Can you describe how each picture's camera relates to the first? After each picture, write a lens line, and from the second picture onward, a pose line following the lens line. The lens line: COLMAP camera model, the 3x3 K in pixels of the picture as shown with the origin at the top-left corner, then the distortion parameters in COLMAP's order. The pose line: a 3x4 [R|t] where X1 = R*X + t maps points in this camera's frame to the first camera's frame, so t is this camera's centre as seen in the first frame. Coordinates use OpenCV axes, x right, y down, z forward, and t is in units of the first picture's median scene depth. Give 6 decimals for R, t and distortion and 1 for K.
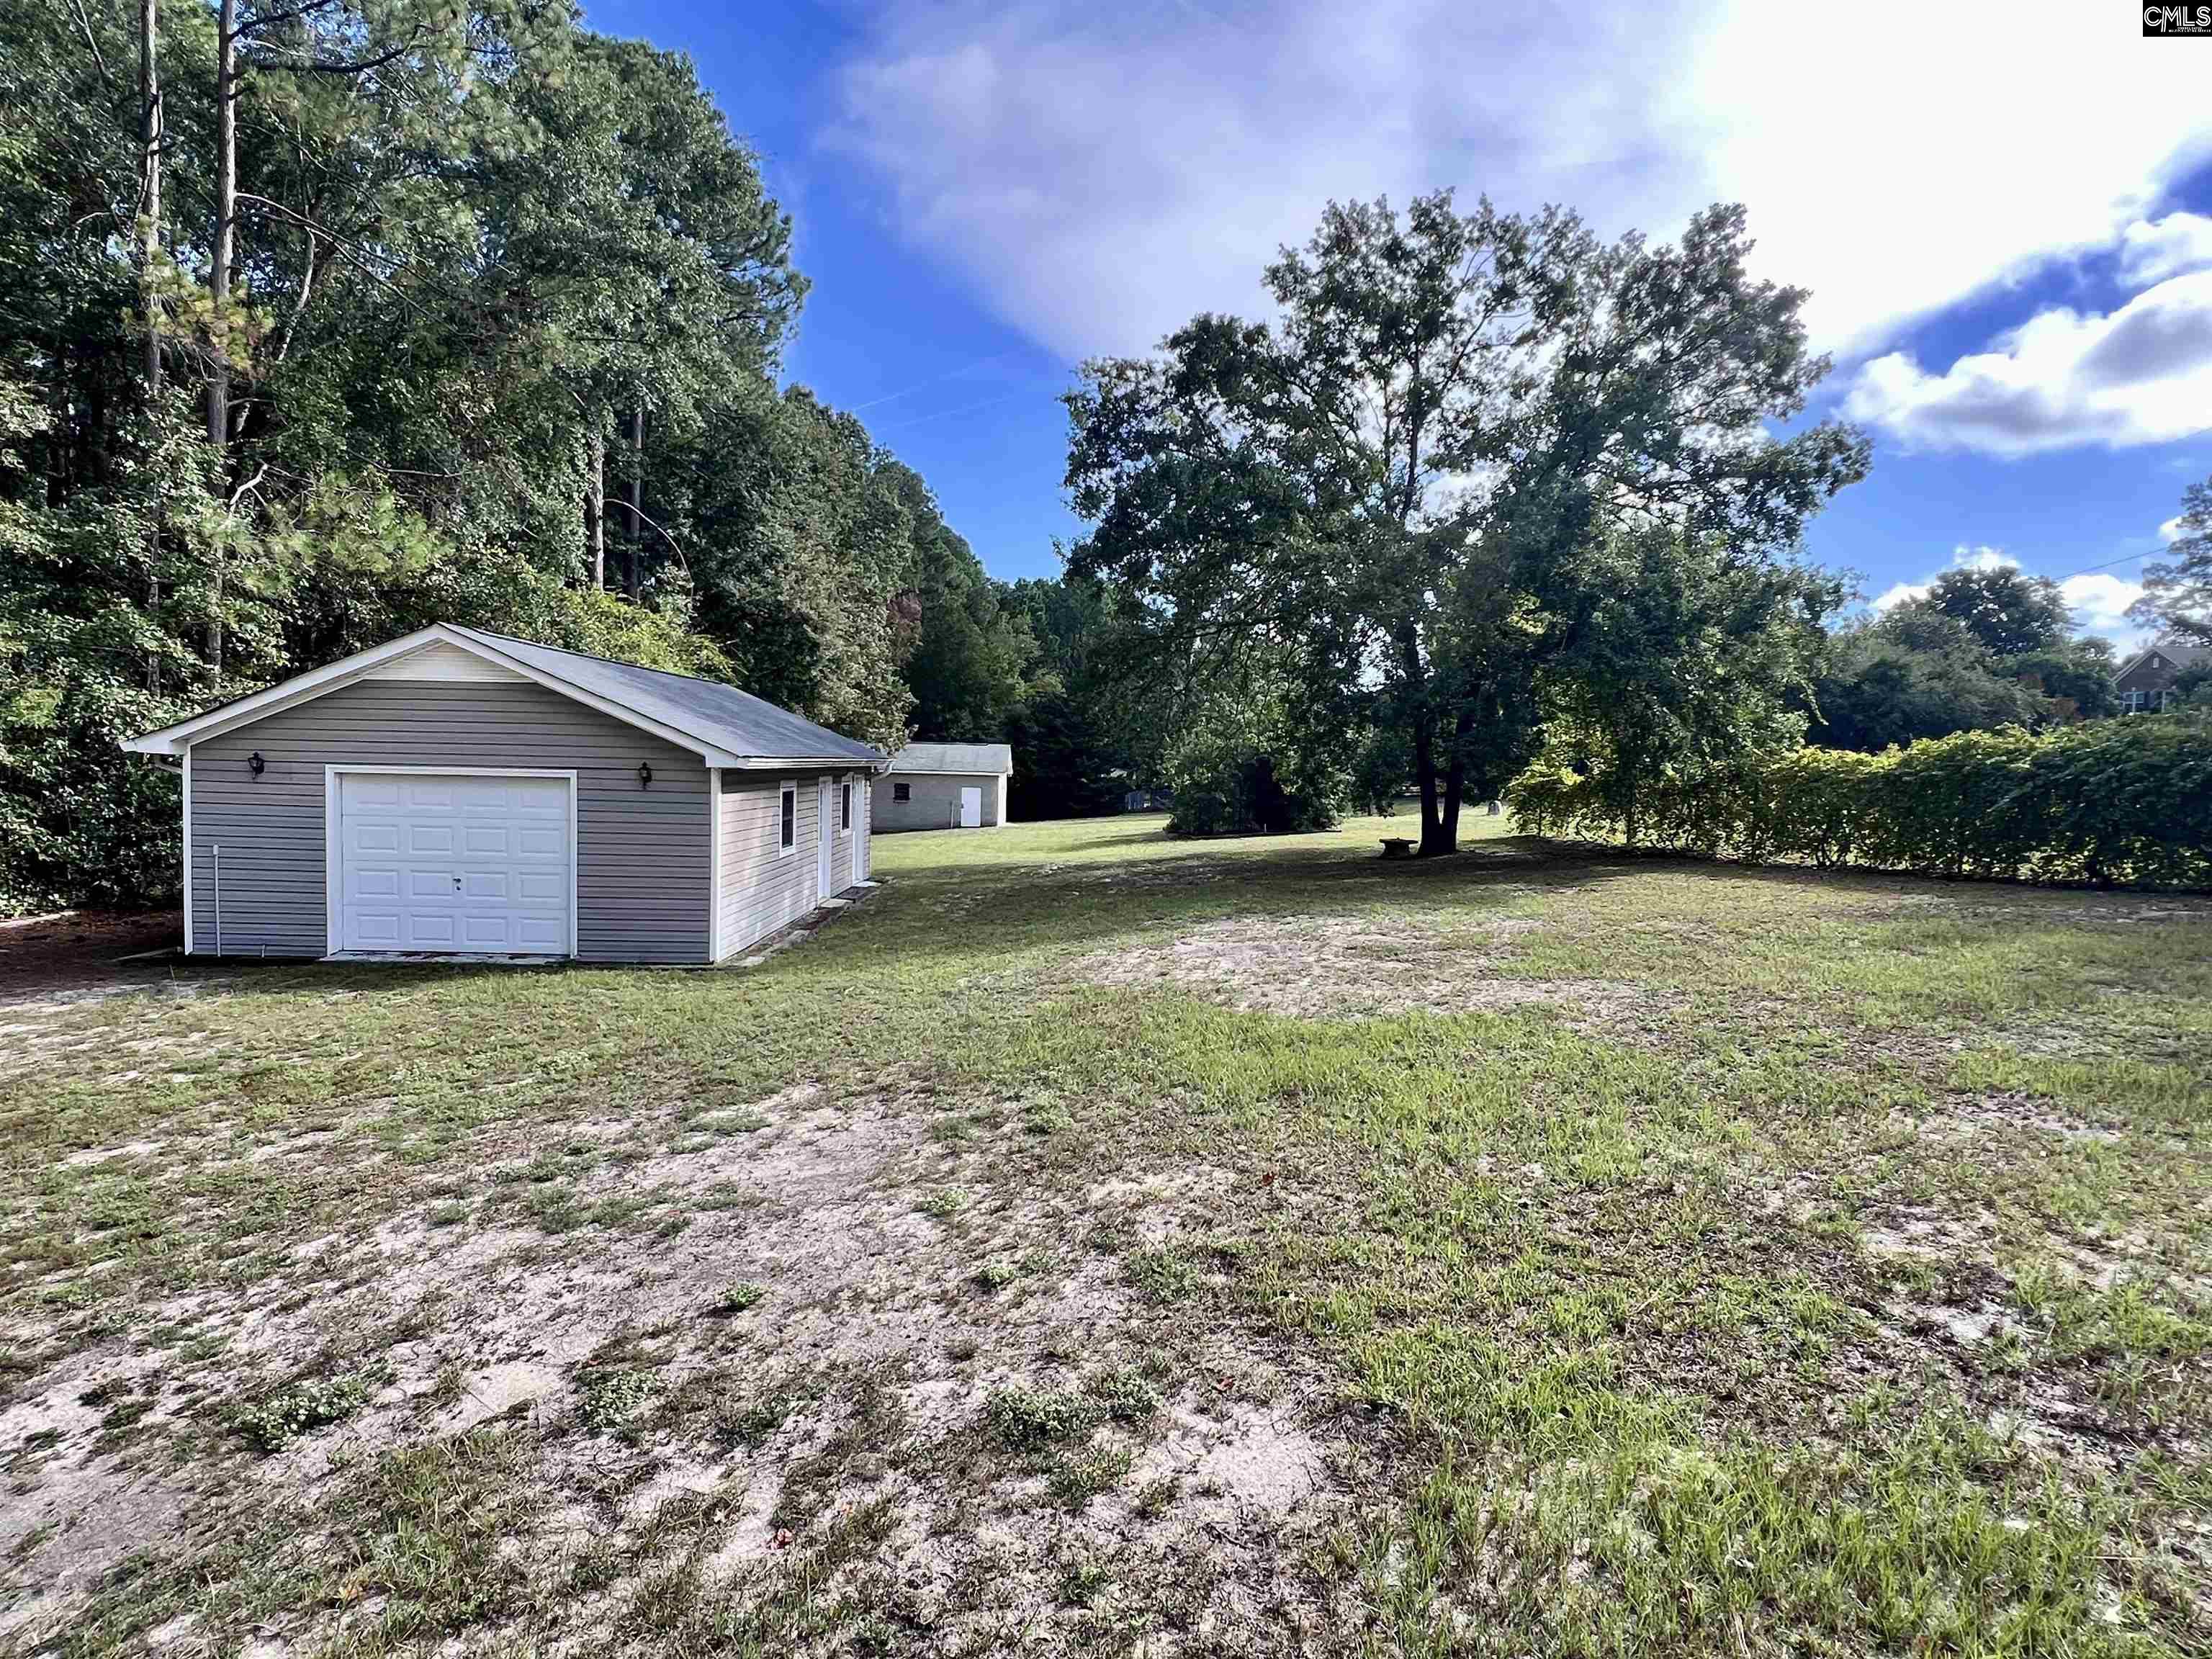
lens RADIAL K [[1236.5, 0, 1112.7], [0, 1236.5, 828.9], [0, 0, 1]] dist [-0.000384, -0.000908]
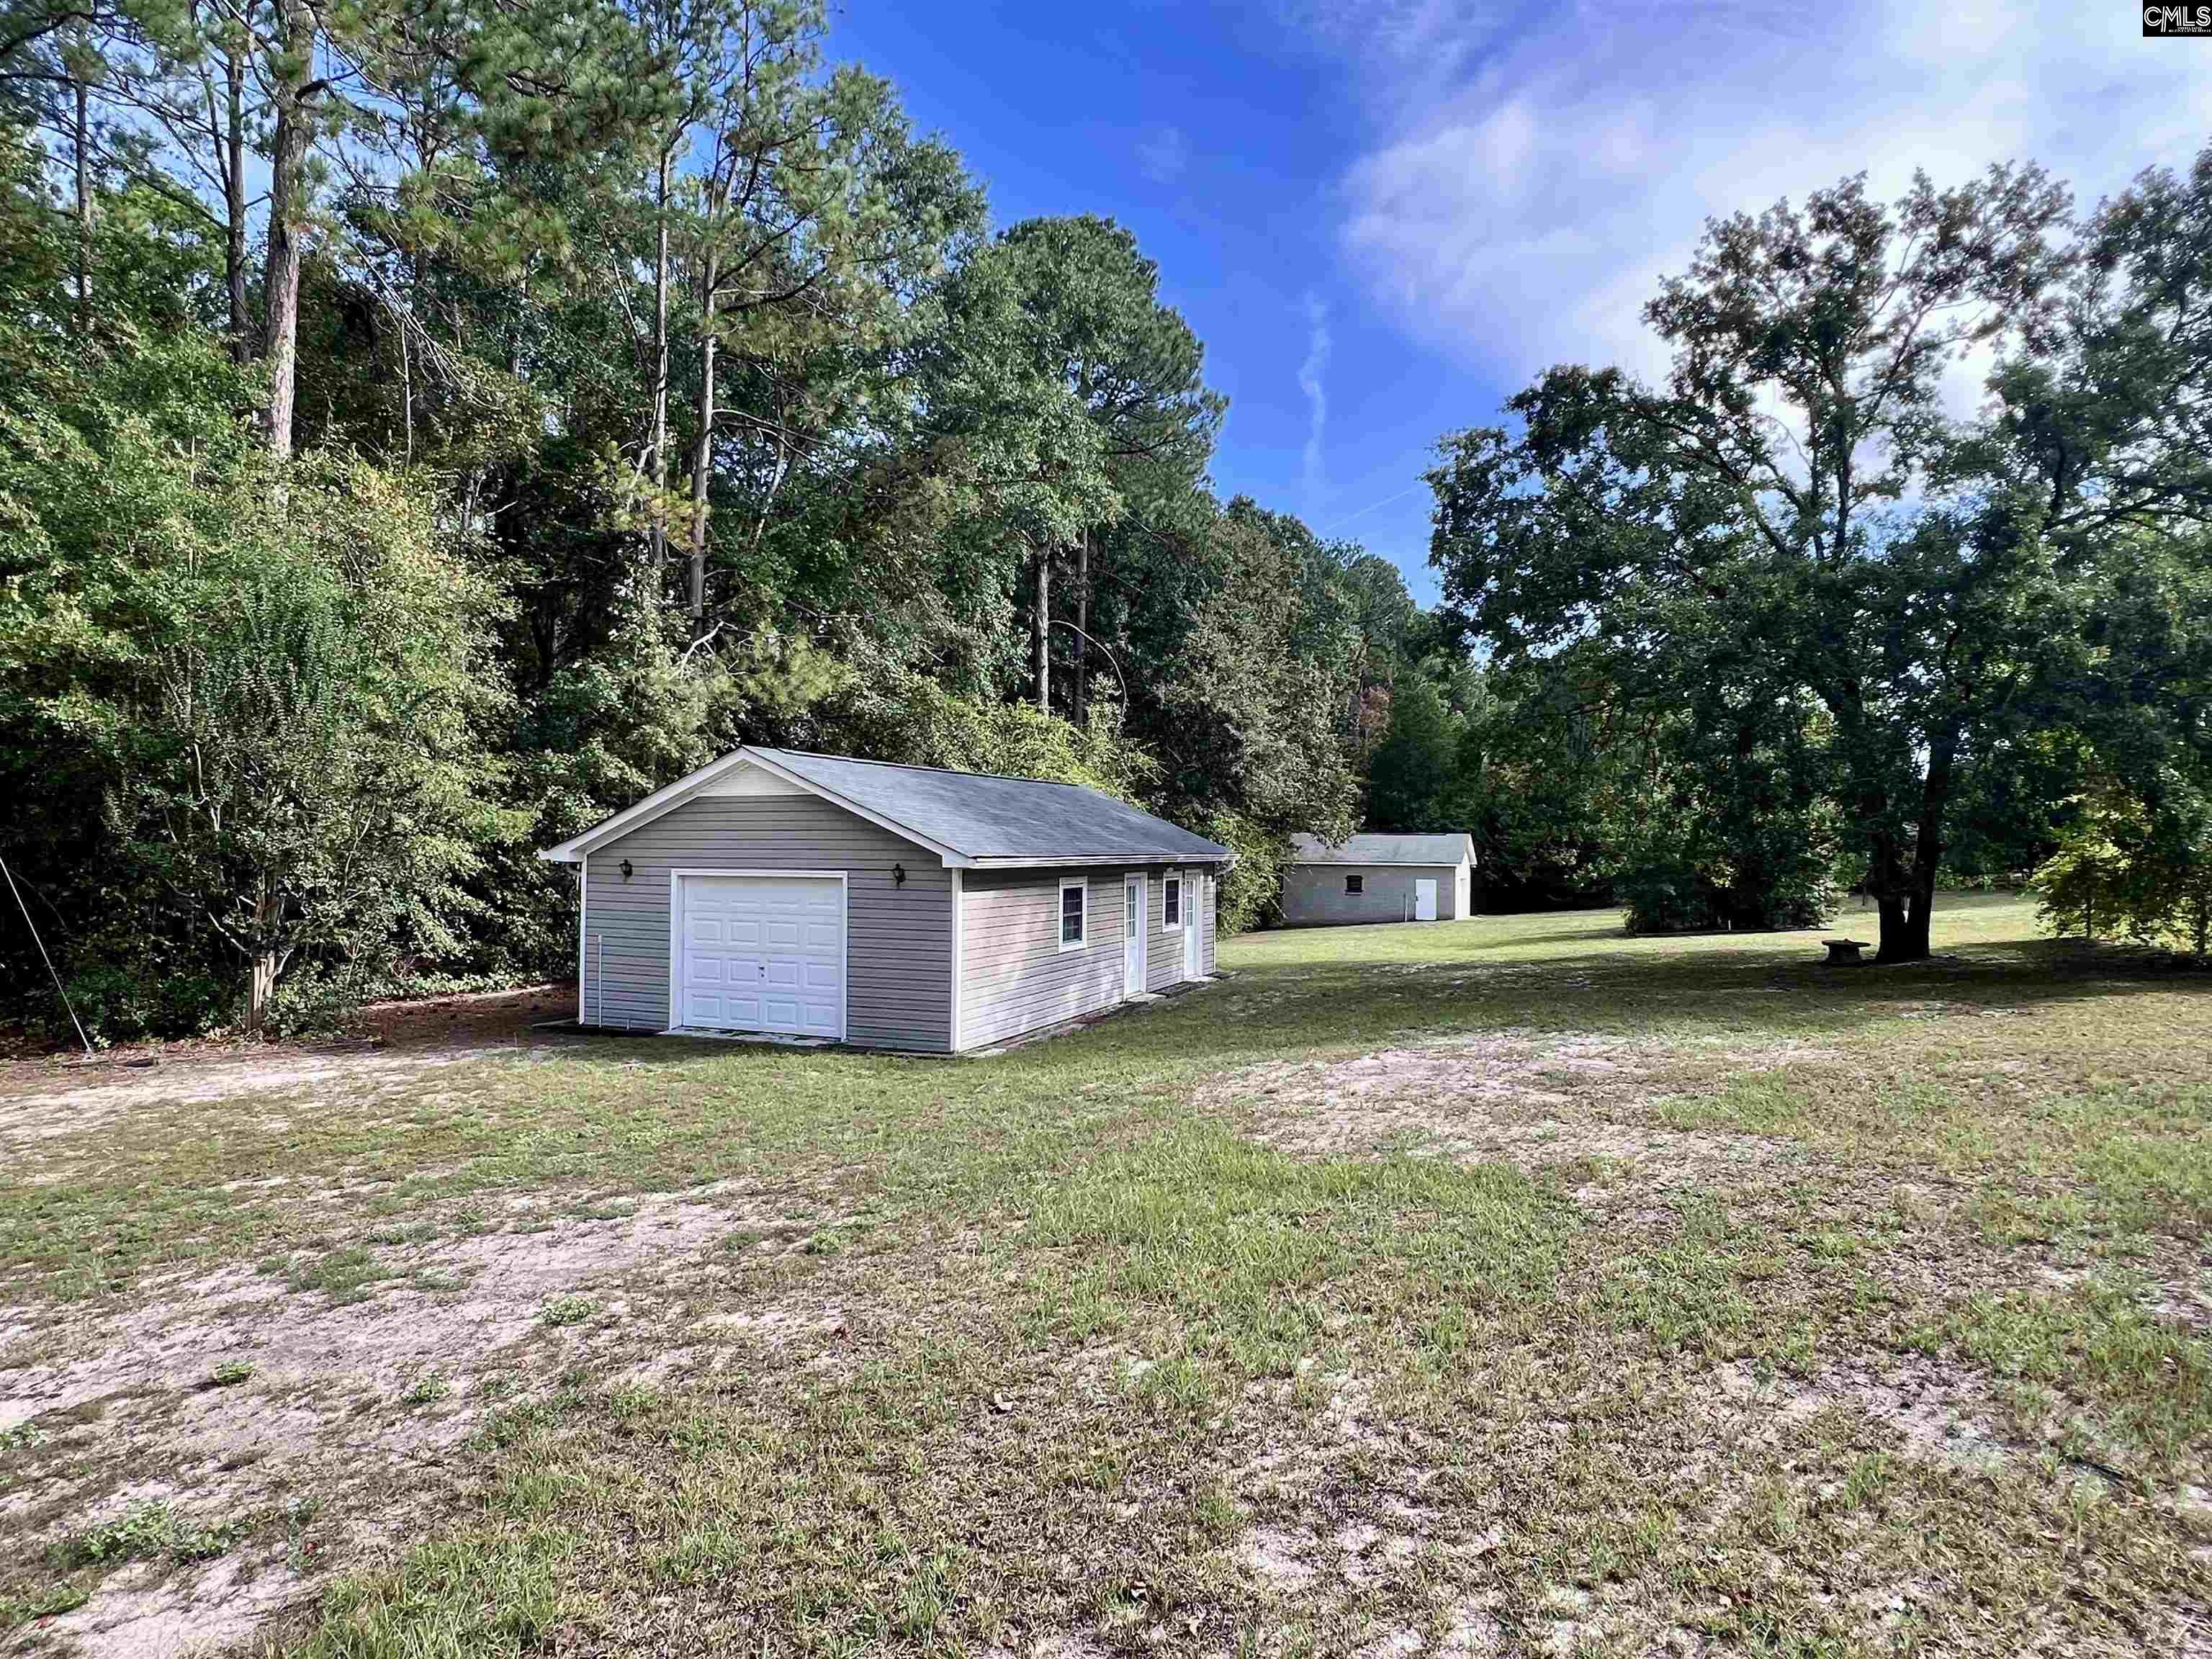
lens RADIAL K [[1236.5, 0, 1108.3], [0, 1236.5, 831.0], [0, 0, 1]] dist [-0.000384, -0.000908]
pose [[0.913185, -0.022289, -0.406935, 0.150126], [-0.006995, 0.997499, -0.070334, -0.004600], [0.407485, 0.067074, 0.910745, 0.051438]]
